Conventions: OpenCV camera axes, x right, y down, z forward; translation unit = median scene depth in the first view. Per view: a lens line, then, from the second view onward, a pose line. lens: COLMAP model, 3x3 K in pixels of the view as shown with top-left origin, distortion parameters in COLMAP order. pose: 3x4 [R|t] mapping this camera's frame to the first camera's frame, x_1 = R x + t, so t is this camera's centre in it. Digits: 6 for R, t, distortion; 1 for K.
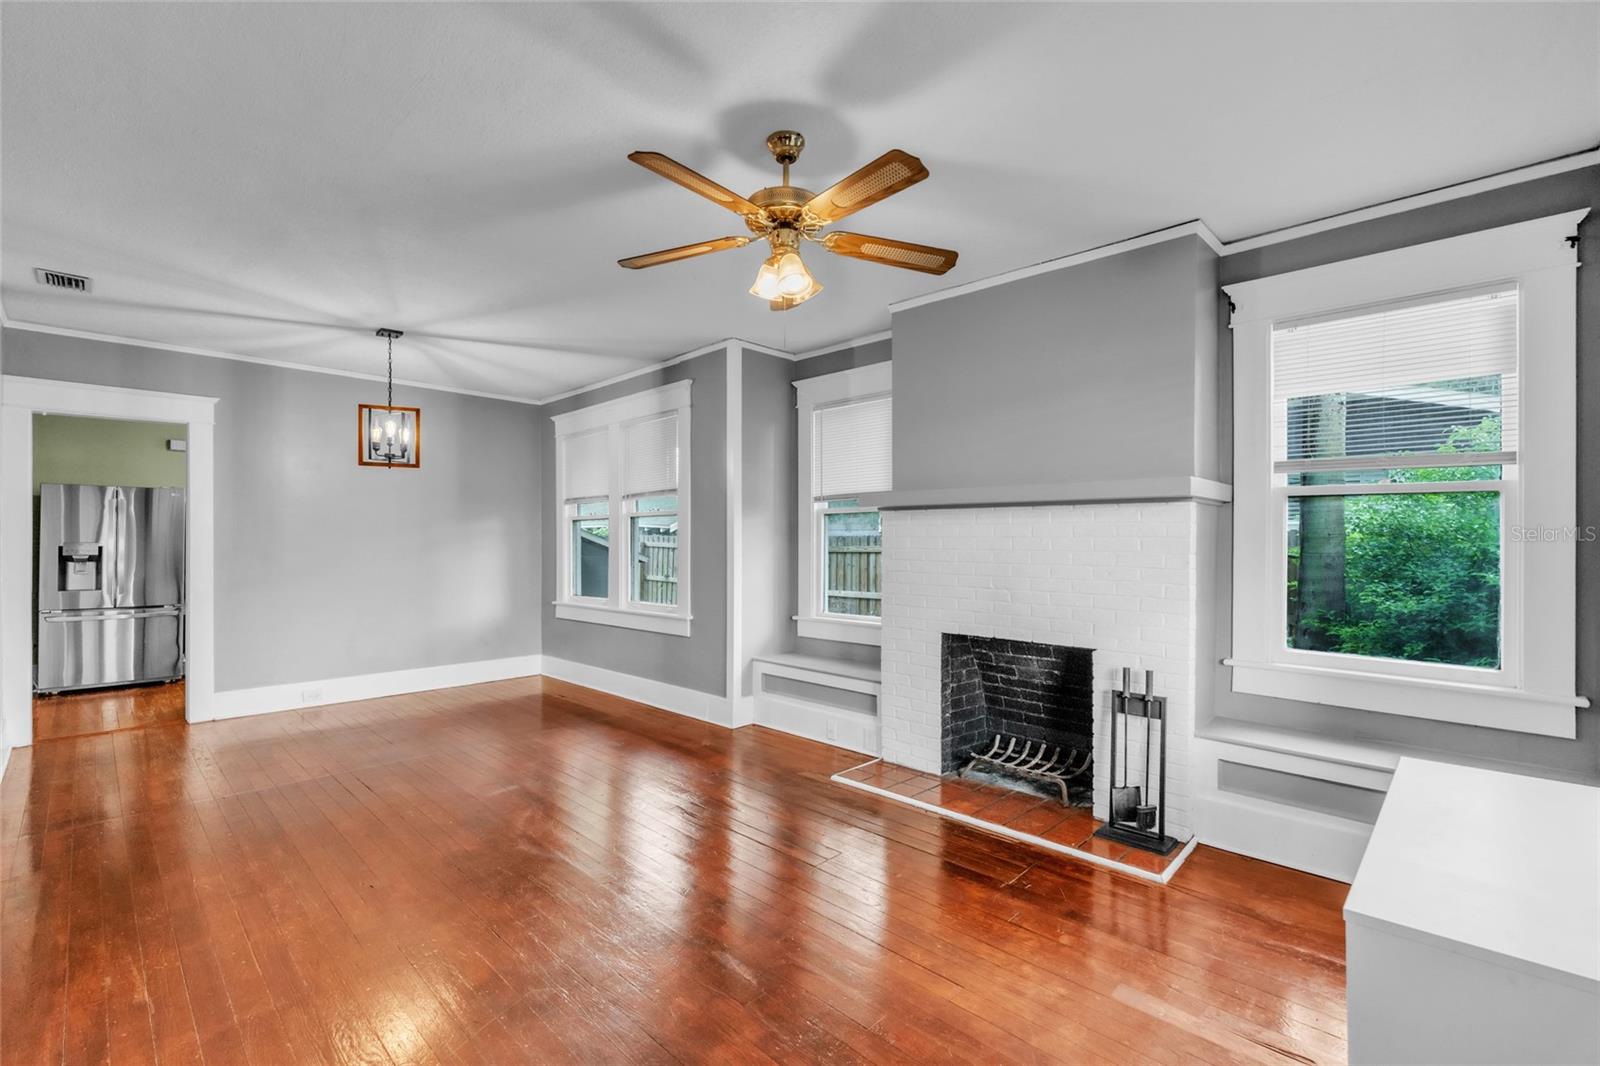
lens RADIAL K [[704.0, 0, 790.0], [0, 704.0, 539.3], [0, 0, 1]] dist [-0.002774, -0.000426]
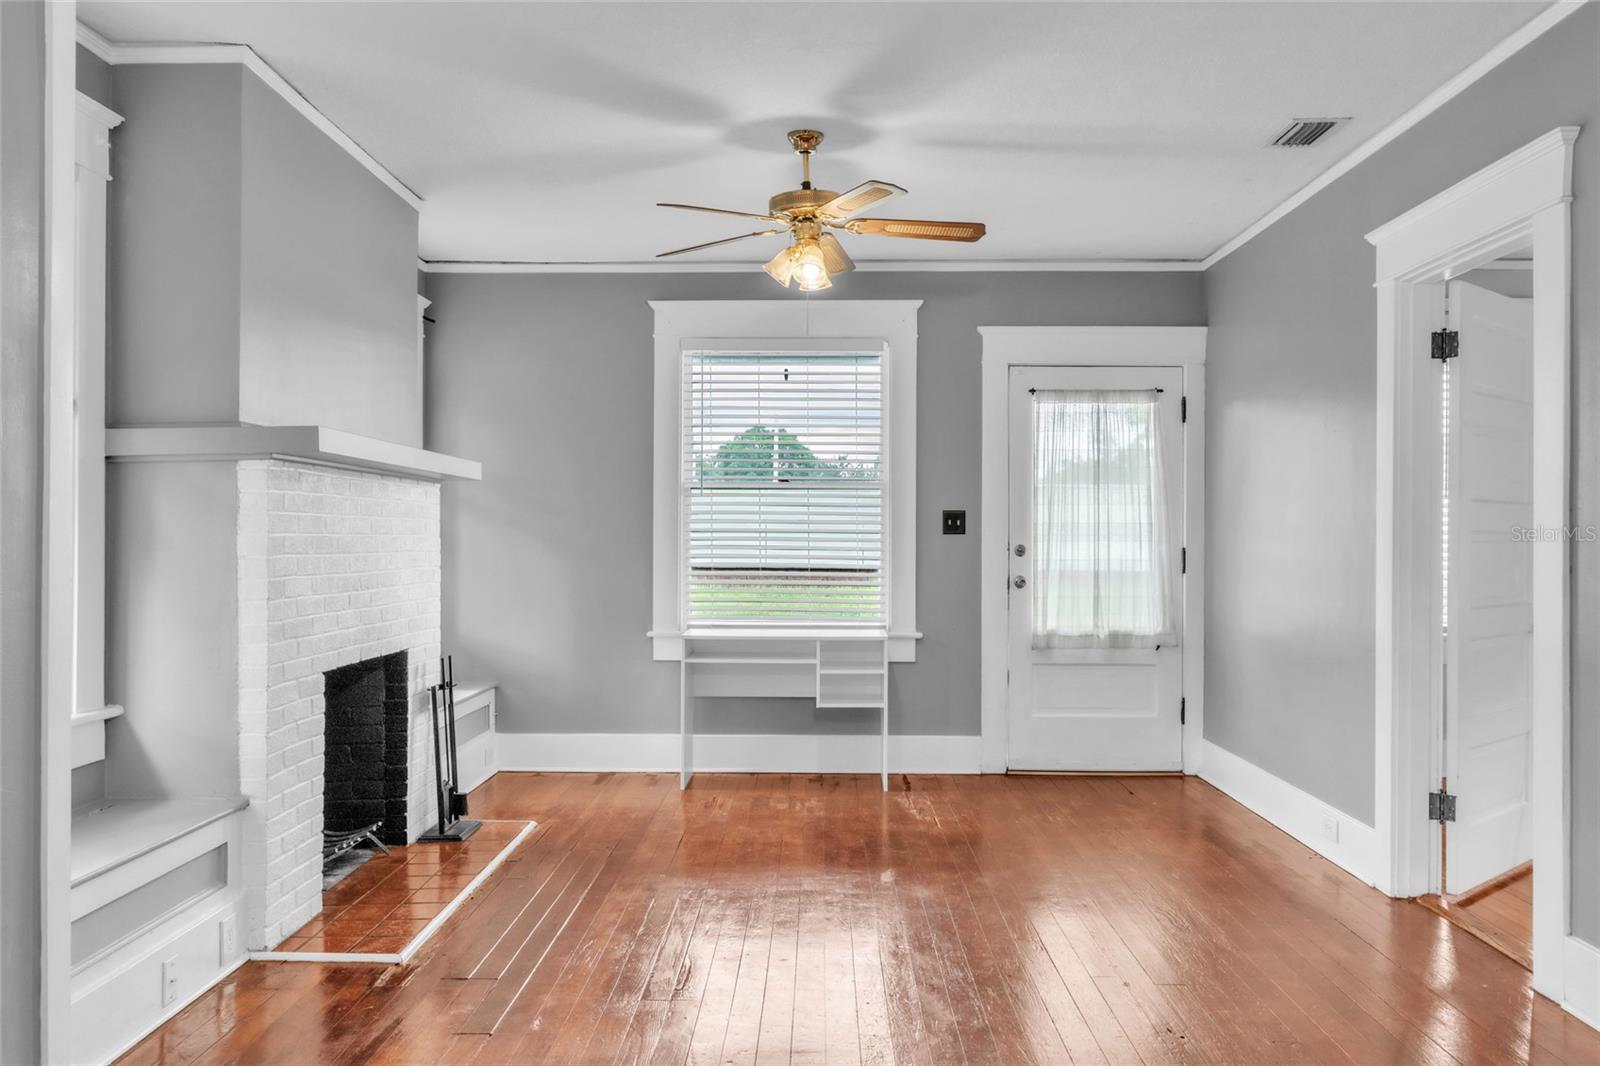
lens RADIAL K [[1212.0, 0, 800.0], [0, 1212.0, 533.0], [0, 0, 1]] dist [0.000311, 0.003763]
pose [[-0.688712, -0.002292, 0.725032, -0.664880], [-0.002857, 0.999996, 0.000448, 0.010369], [-0.725030, -0.001763, -0.688715, 1.147810]]
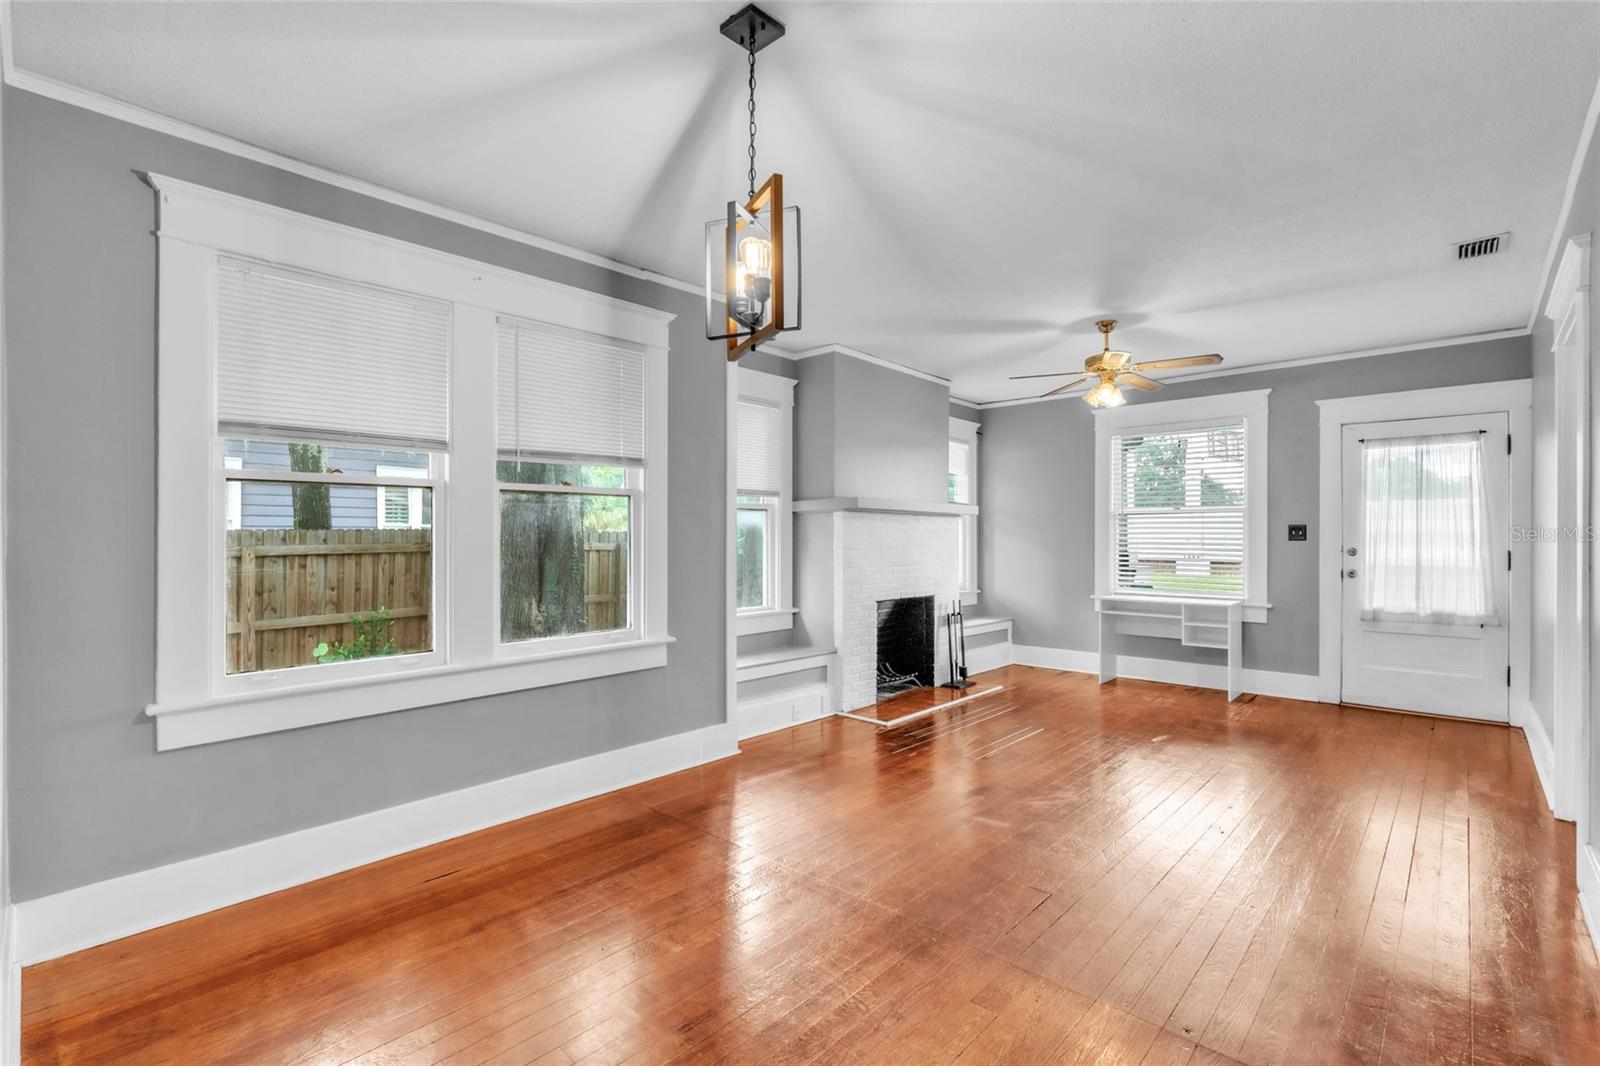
lens RADIAL K [[724.3, 0, 801.9], [0, 724.3, 536.9], [0, 0, 1]] dist [0.000053, 0.000101]
pose [[-0.033797, 0.003098, 0.999424, -0.986437], [0.001201, 0.999995, -0.003060, 0.008300], [-0.999428, 0.001097, -0.033801, 0.969993]]
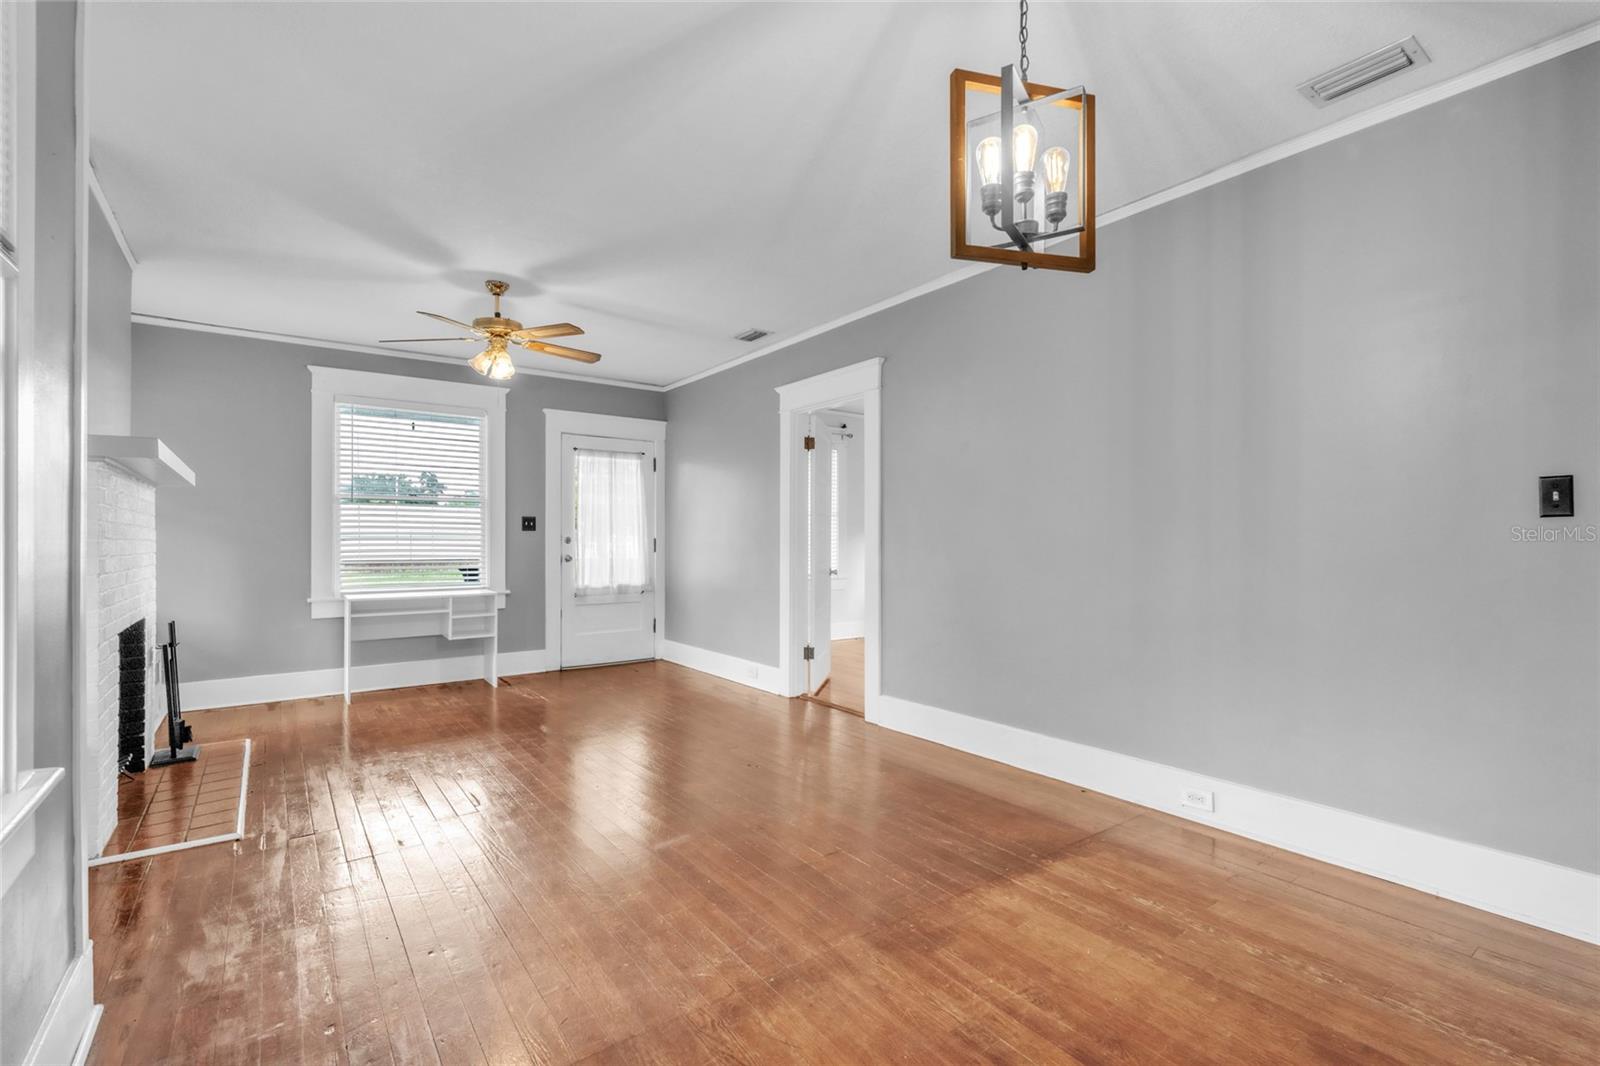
lens RADIAL K [[714.2, 0, 800.0], [0, 714.2, 533.0], [0, 0, 1]] dist [-0.000371, 0.000003]
pose [[-0.988178, -0.000238, 0.153312, -0.511237], [-0.001288, 0.999976, -0.006751, 0.024173], [-0.153307, -0.006869, -0.988155, 1.329505]]
